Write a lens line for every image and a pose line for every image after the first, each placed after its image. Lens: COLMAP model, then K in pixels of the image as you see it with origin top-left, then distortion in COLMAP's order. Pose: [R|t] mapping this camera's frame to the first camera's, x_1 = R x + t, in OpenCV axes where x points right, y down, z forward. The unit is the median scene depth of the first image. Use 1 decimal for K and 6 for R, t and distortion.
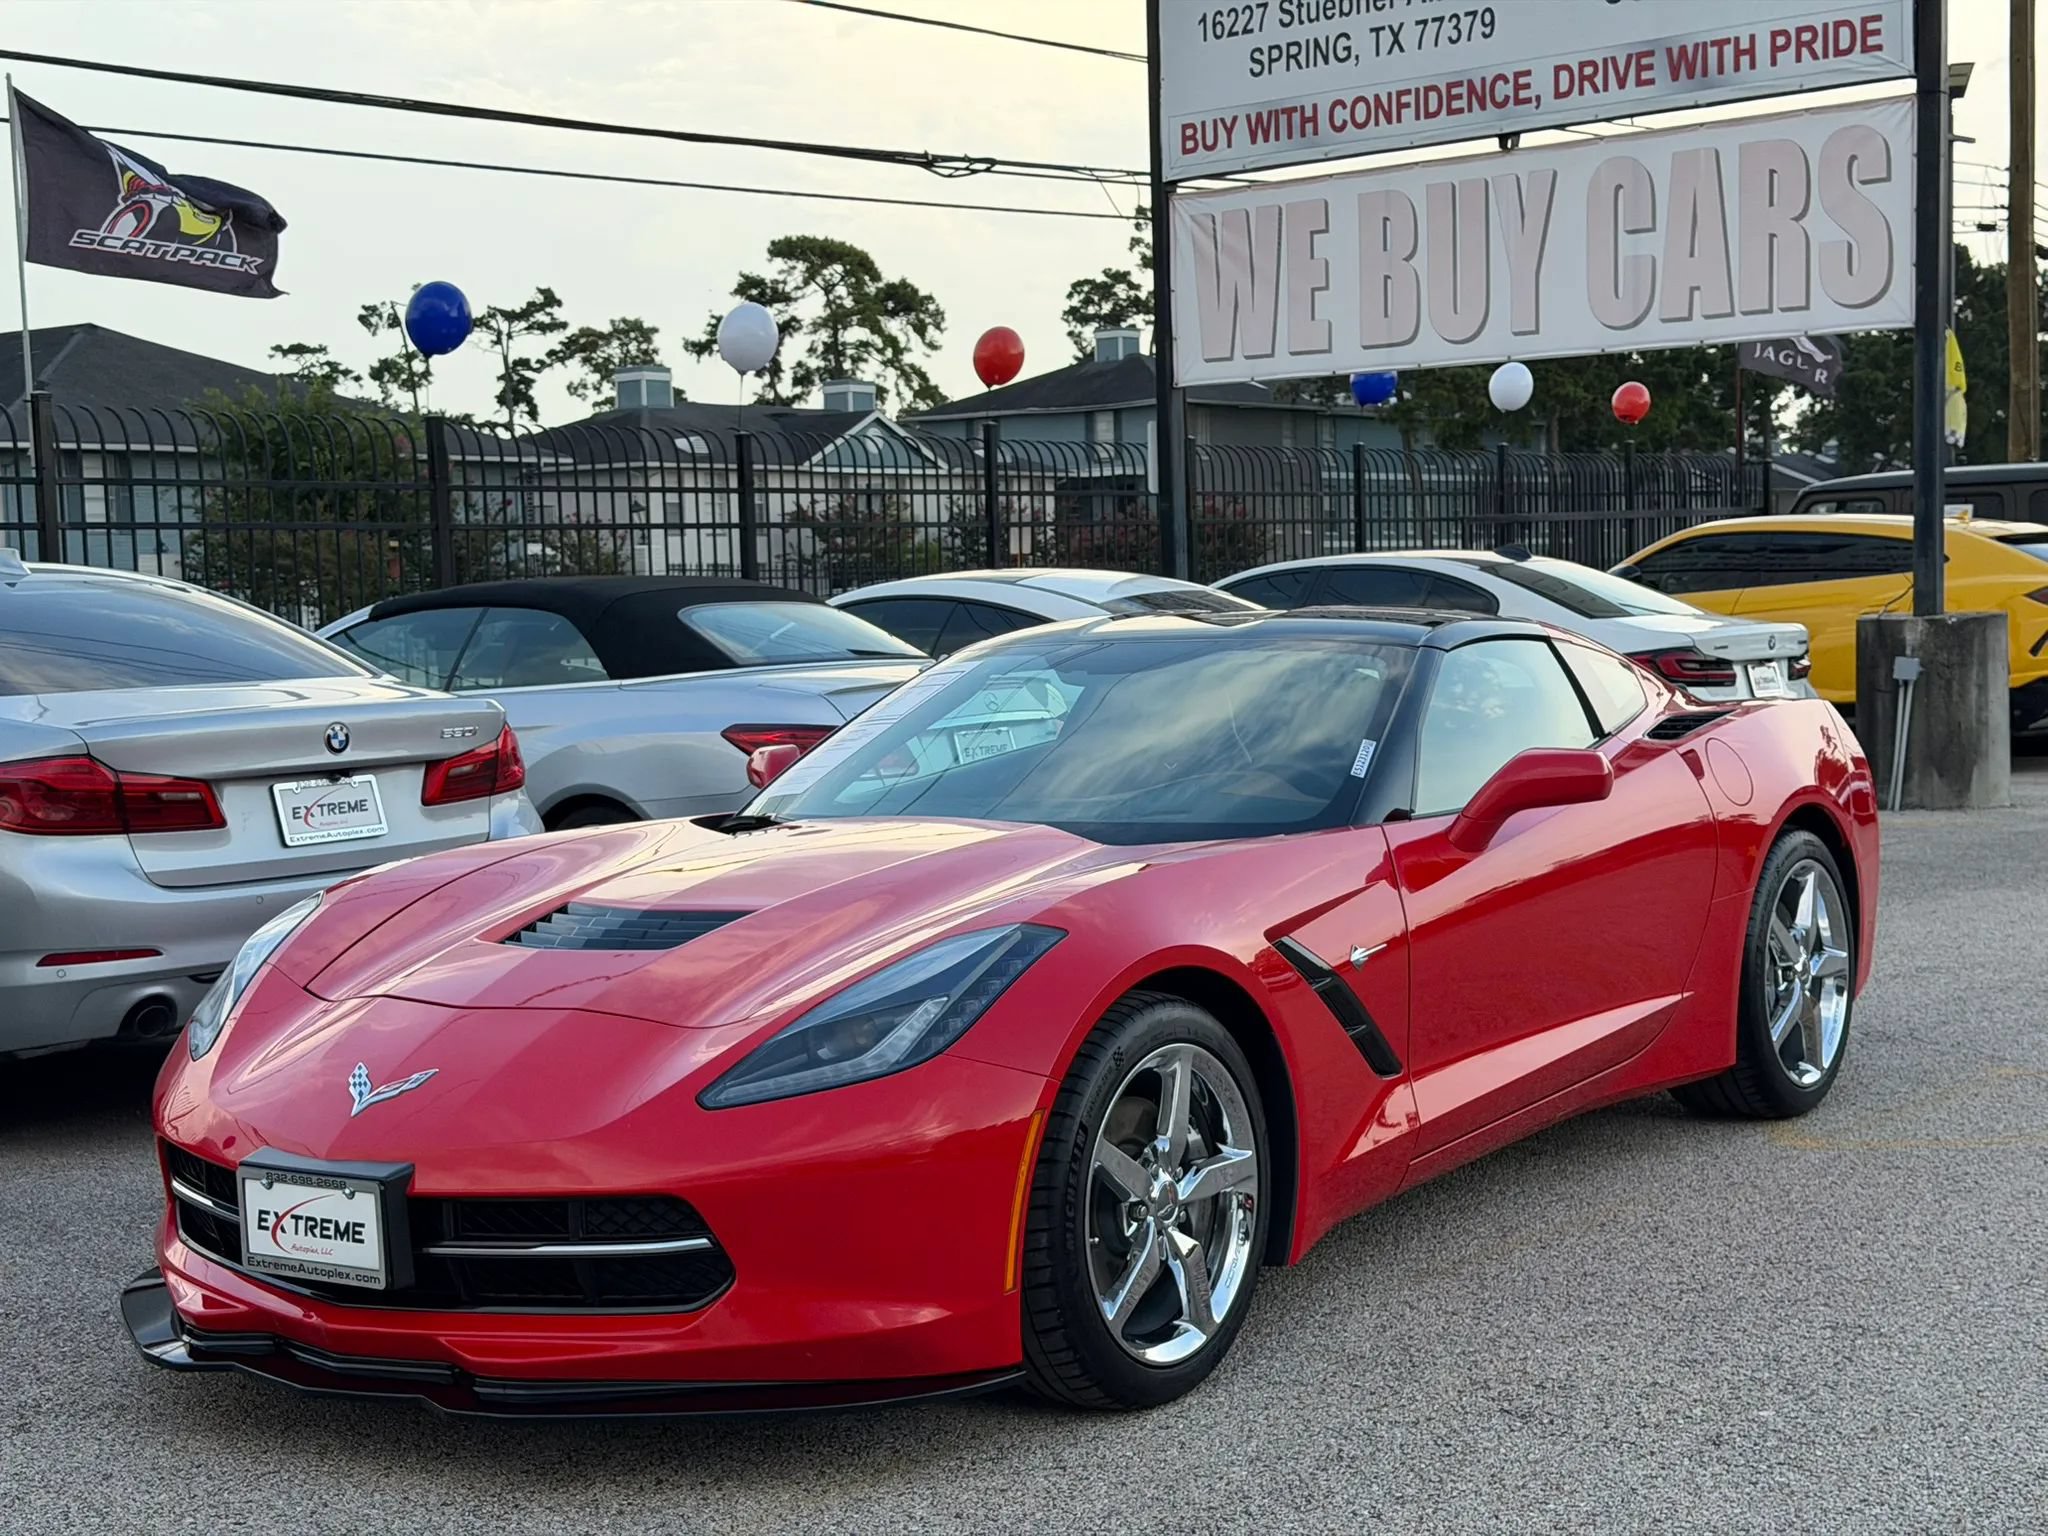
lens RADIAL K [[2904.6, 0, 1022.8], [0, 2904.6, 764.8], [0, 0, 1]] dist [0.092428, 0.000000]
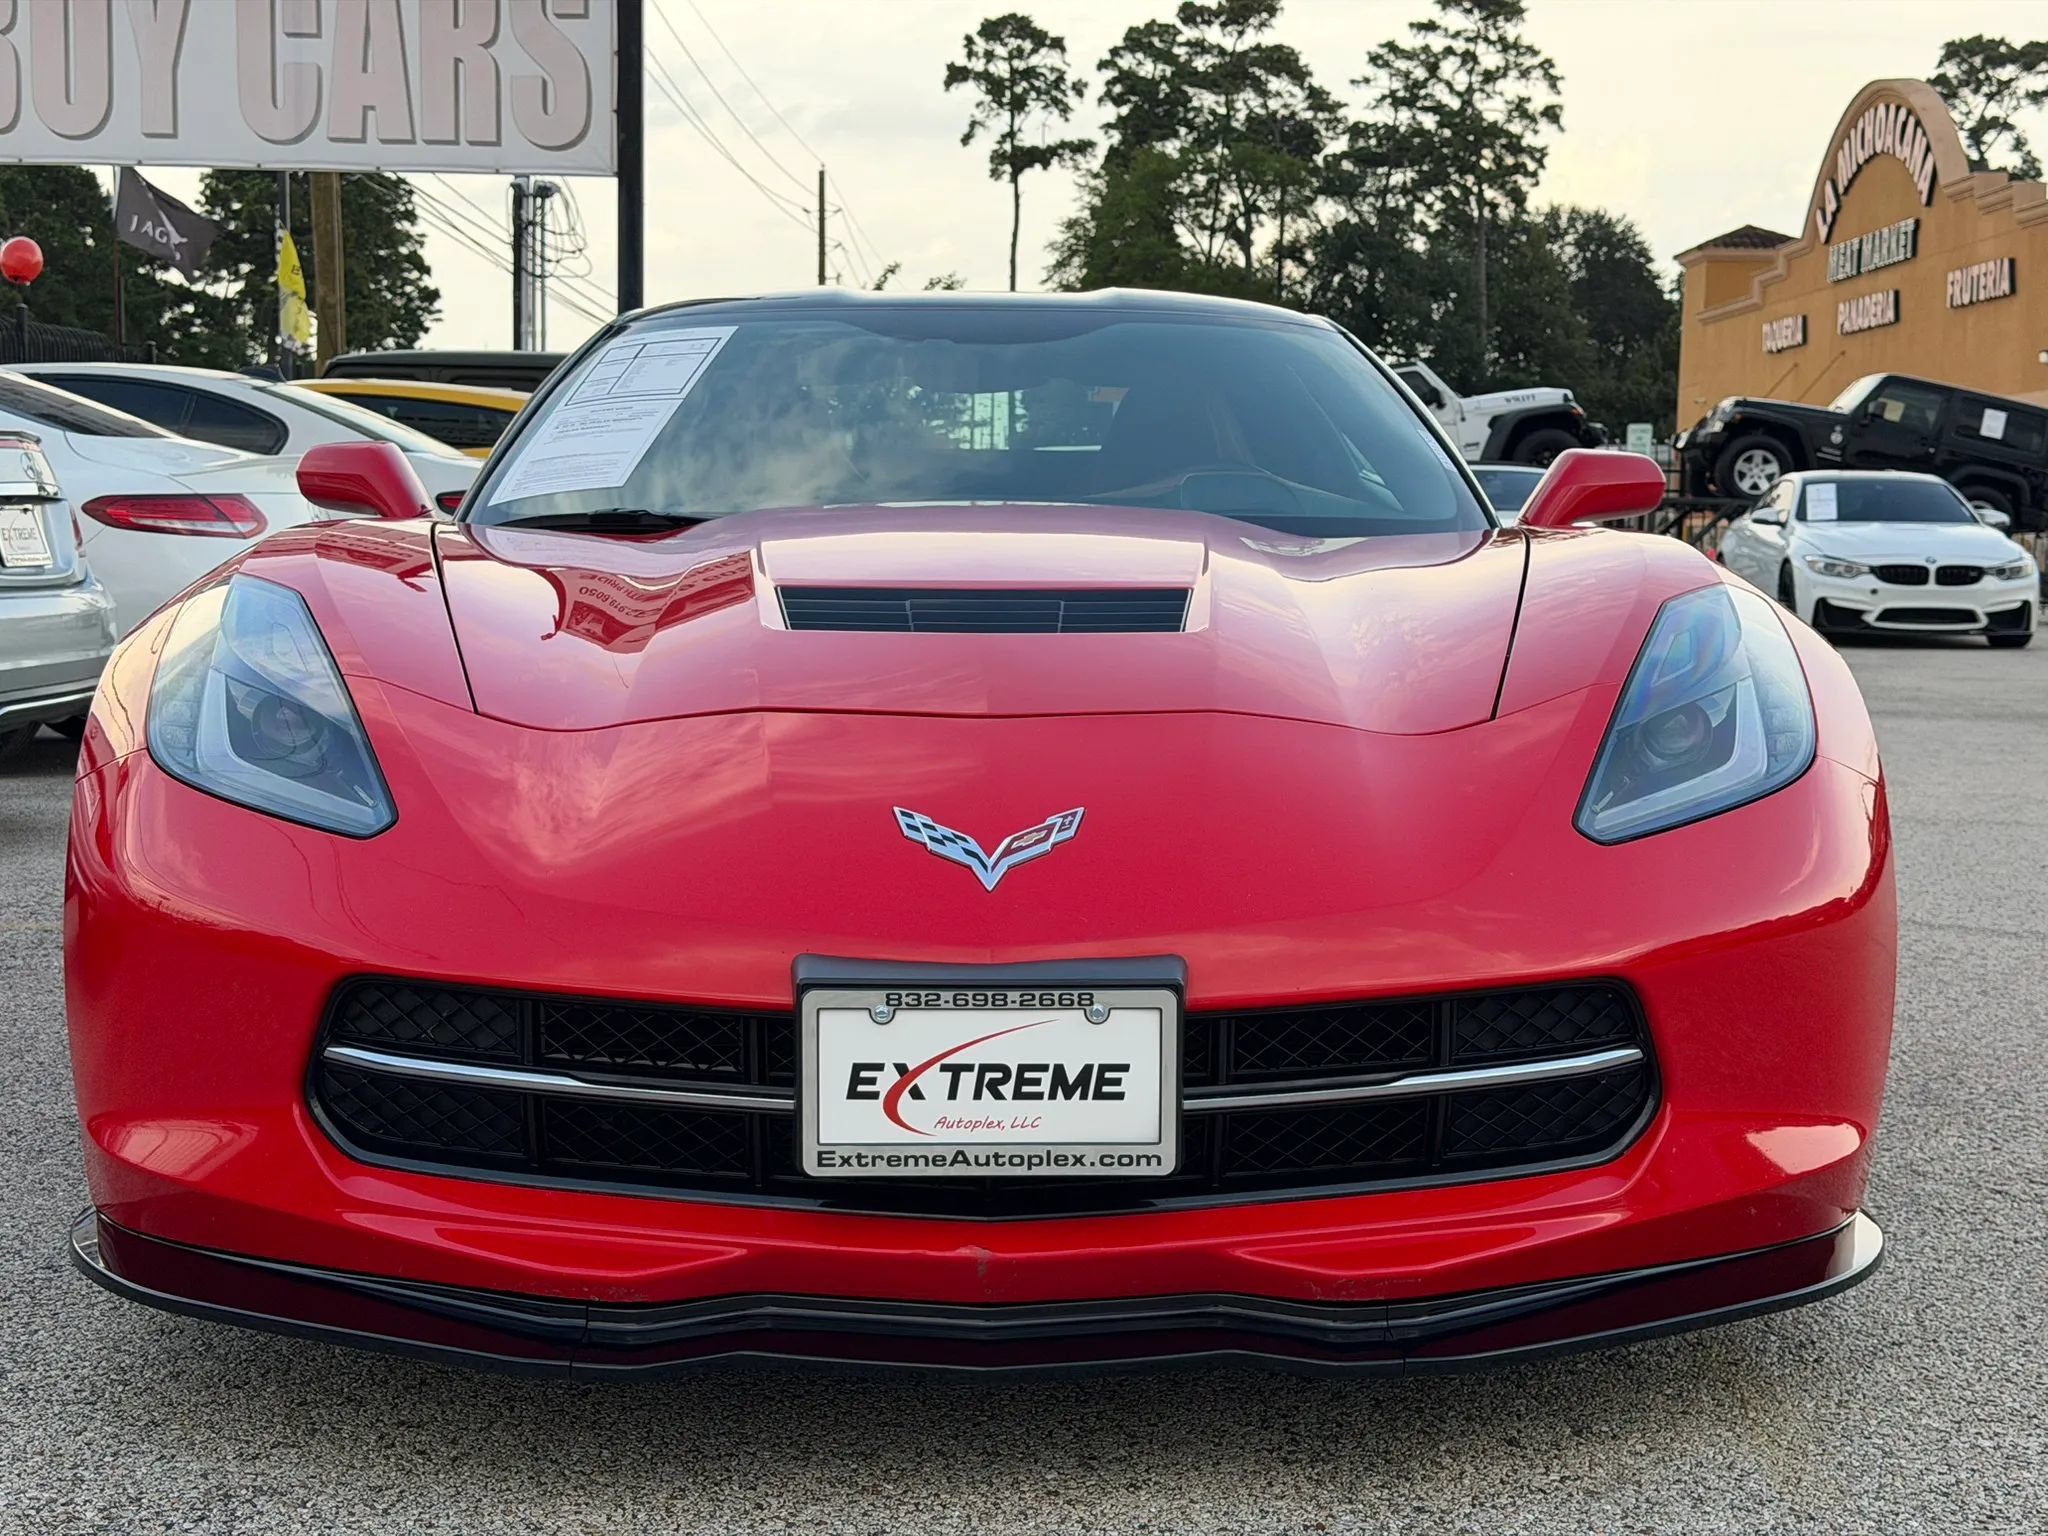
lens RADIAL K [[2904.6, 0, 1014.8], [0, 2904.6, 778.5], [0, 0, 1]] dist [0.092428, 0.000000]
pose [[0.799538, -0.011891, 0.600498, -0.563895], [-0.001615, 0.999758, 0.021947, 0.086532], [-0.600613, -0.018518, 0.799325, 0.547323]]
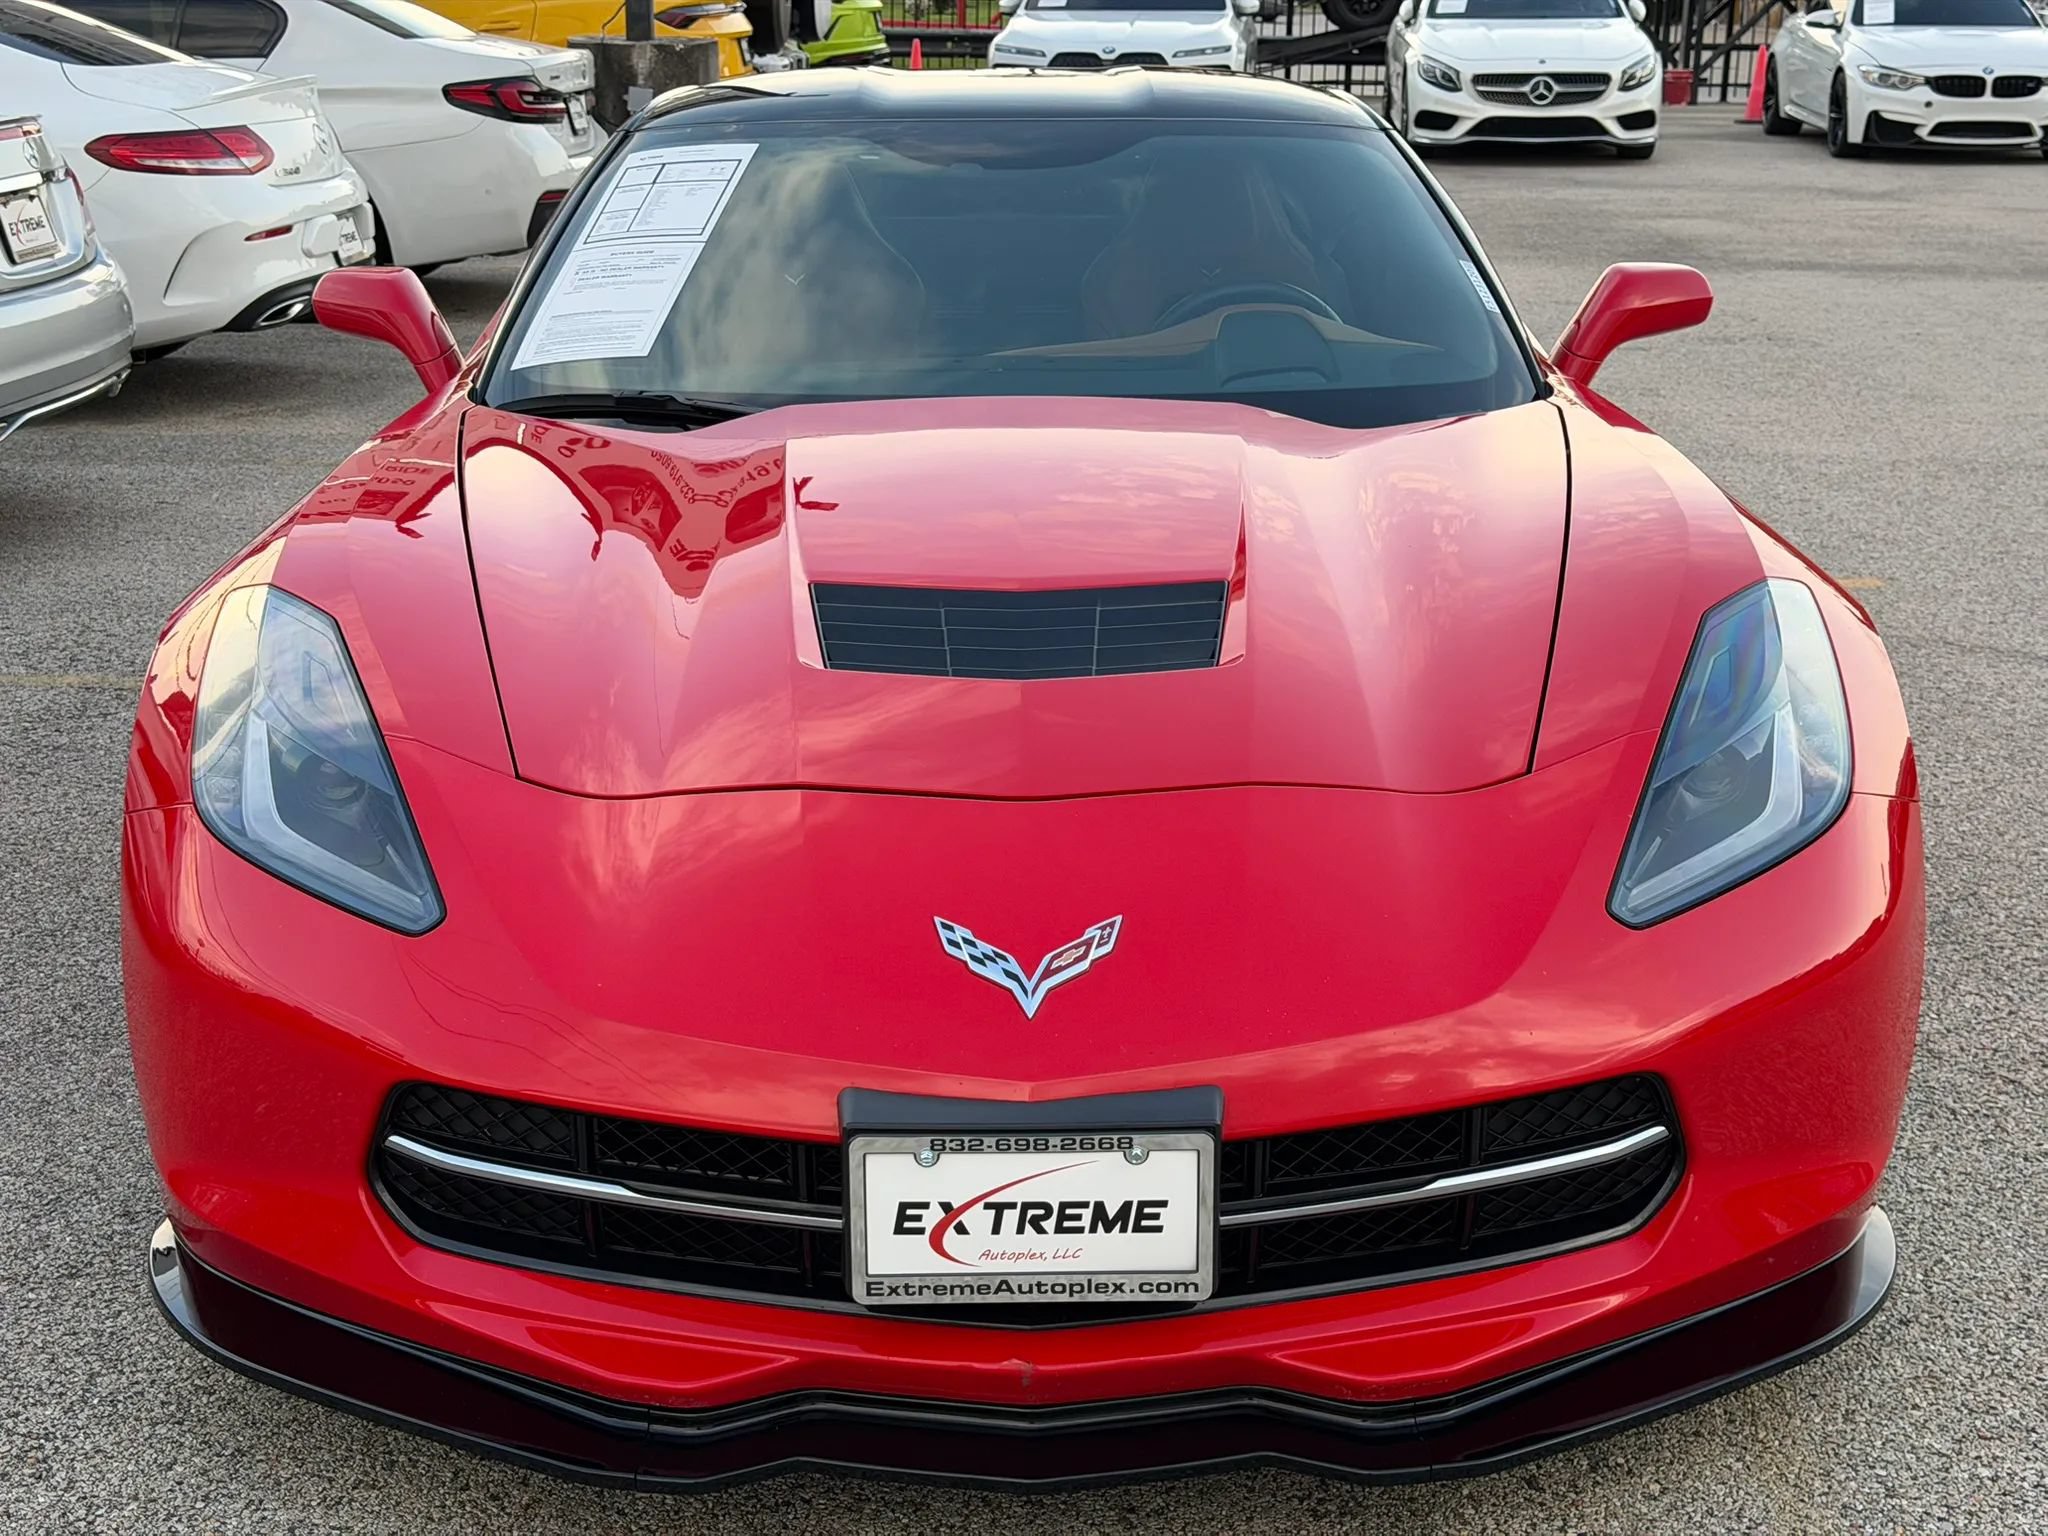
lens RADIAL K [[2904.6, 0, 1015.3], [0, 2904.6, 770.5], [0, 0, 1]] dist [0.092428, 0.000000]
pose [[0.804250, -0.127426, 0.580469, -0.559169], [0.007447, 0.978826, 0.204557, -0.044771], [-0.594245, -0.160192, 0.788170, 0.557168]]
